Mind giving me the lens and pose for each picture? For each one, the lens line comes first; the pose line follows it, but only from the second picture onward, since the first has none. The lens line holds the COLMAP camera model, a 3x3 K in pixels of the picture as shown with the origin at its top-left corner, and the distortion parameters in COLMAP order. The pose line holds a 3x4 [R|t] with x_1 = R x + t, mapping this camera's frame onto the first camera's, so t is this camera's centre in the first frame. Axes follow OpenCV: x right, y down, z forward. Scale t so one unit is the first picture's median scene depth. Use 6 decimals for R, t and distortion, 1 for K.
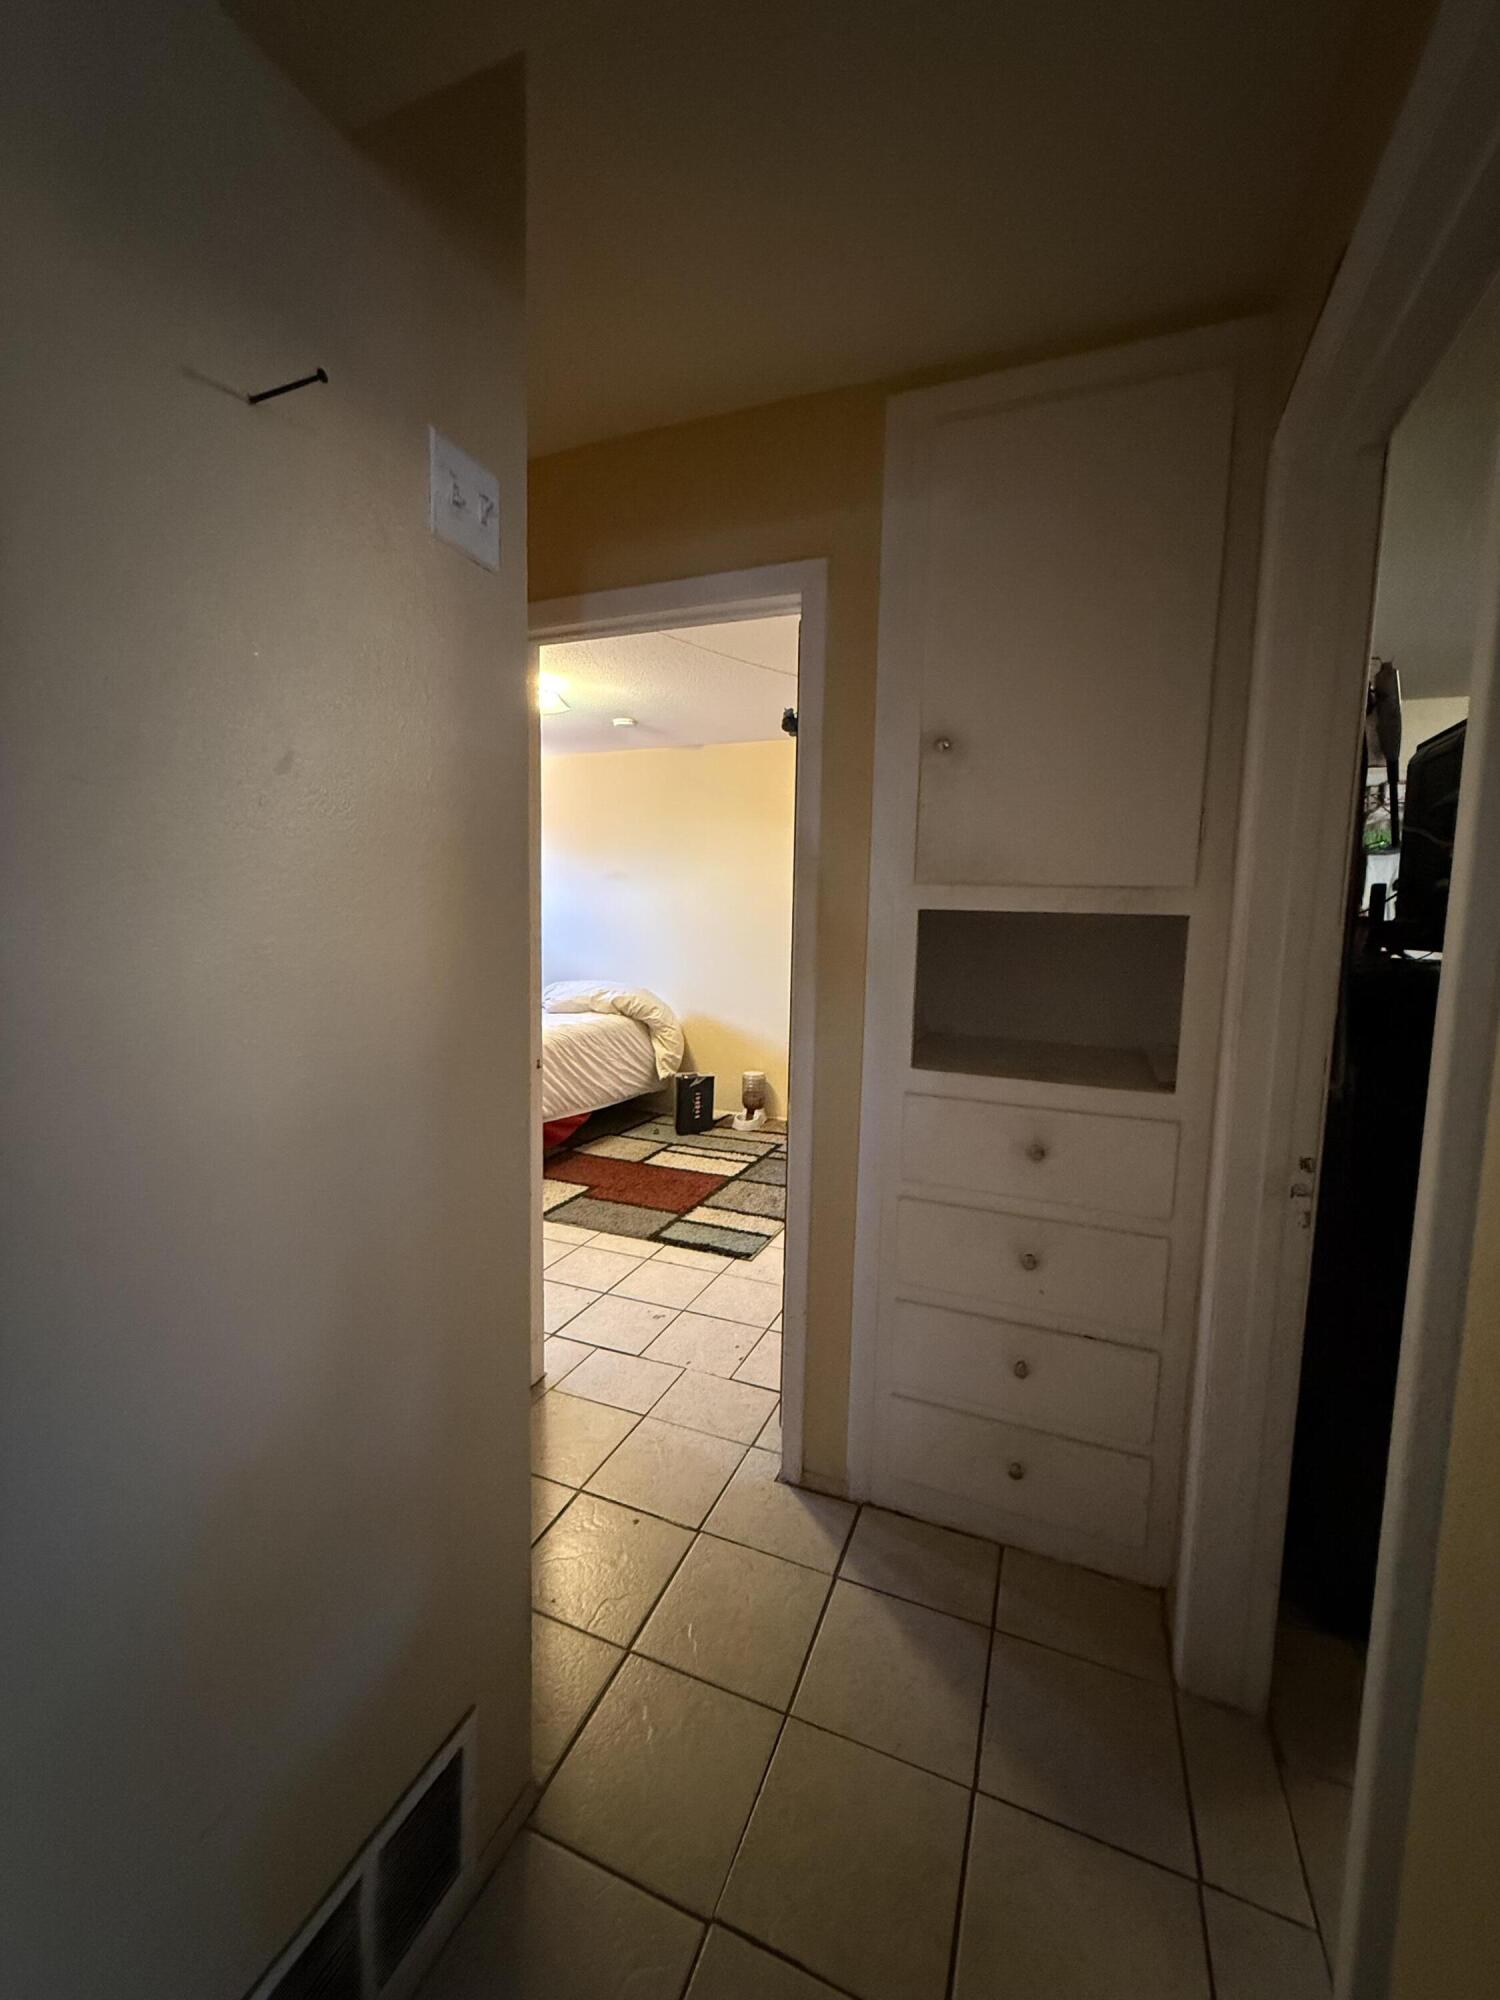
lens RADIAL K [[801.4, 0, 748.0], [0, 801.4, 997.3], [0, 0, 1]] dist [-0.003566, 0.000035]
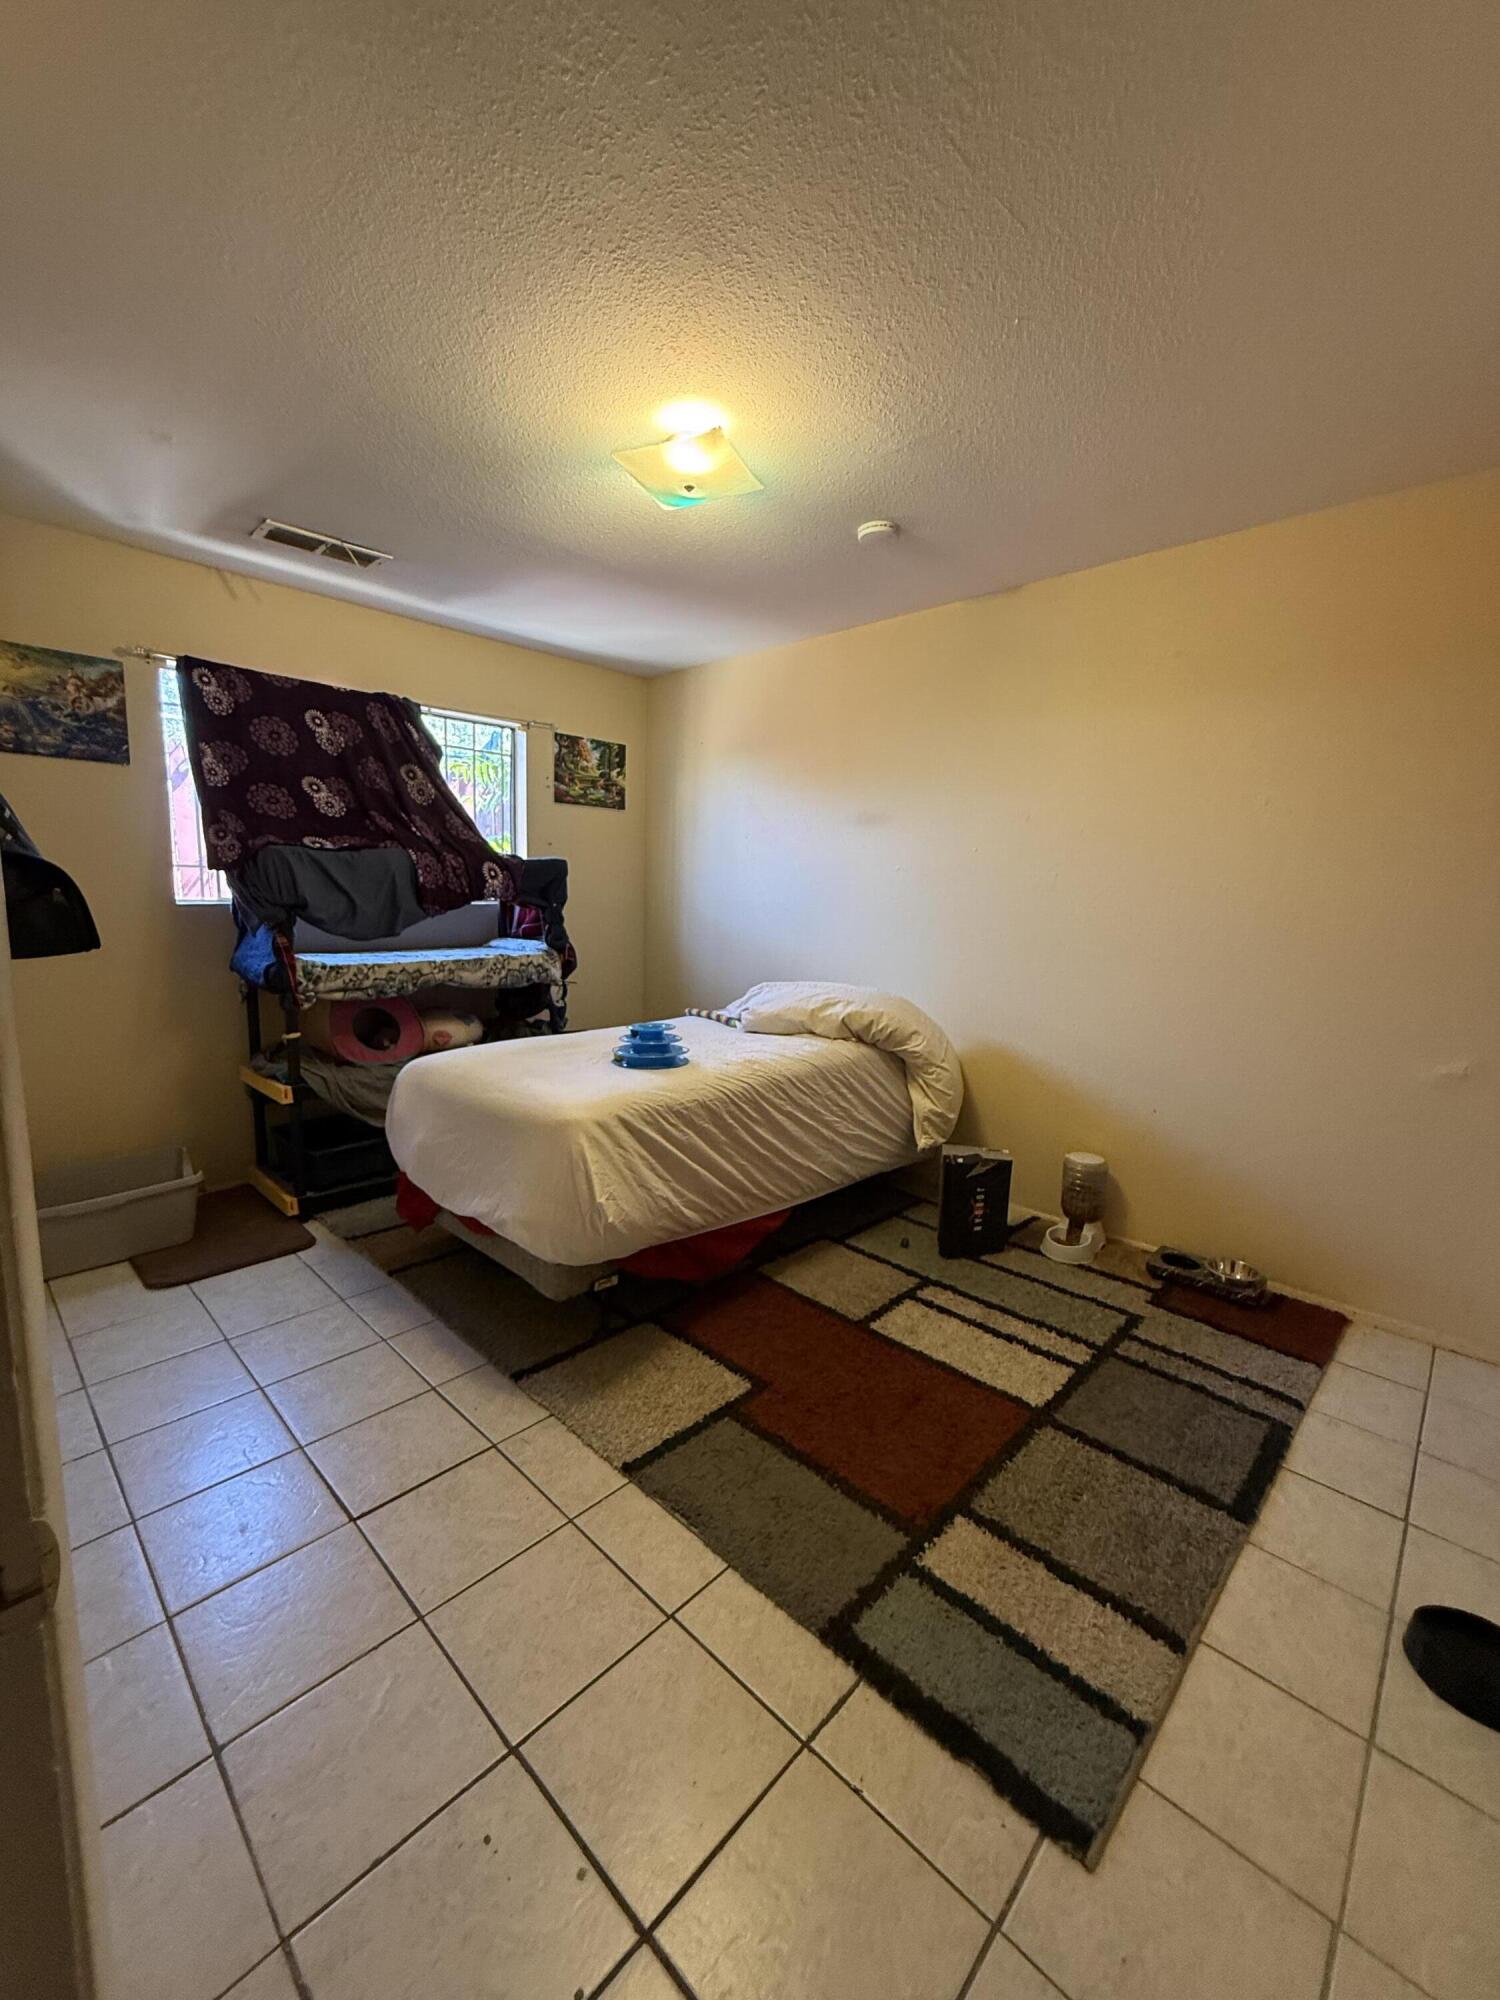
lens RADIAL K [[801.4, 0, 748.5], [0, 801.4, 992.5], [0, 0, 1]] dist [-0.003566, 0.000035]
pose [[0.932432, 0.051832, -0.357610, -0.020238], [-0.043408, 0.998559, 0.031551, -0.032267], [0.358730, -0.013896, 0.933338, 0.417009]]
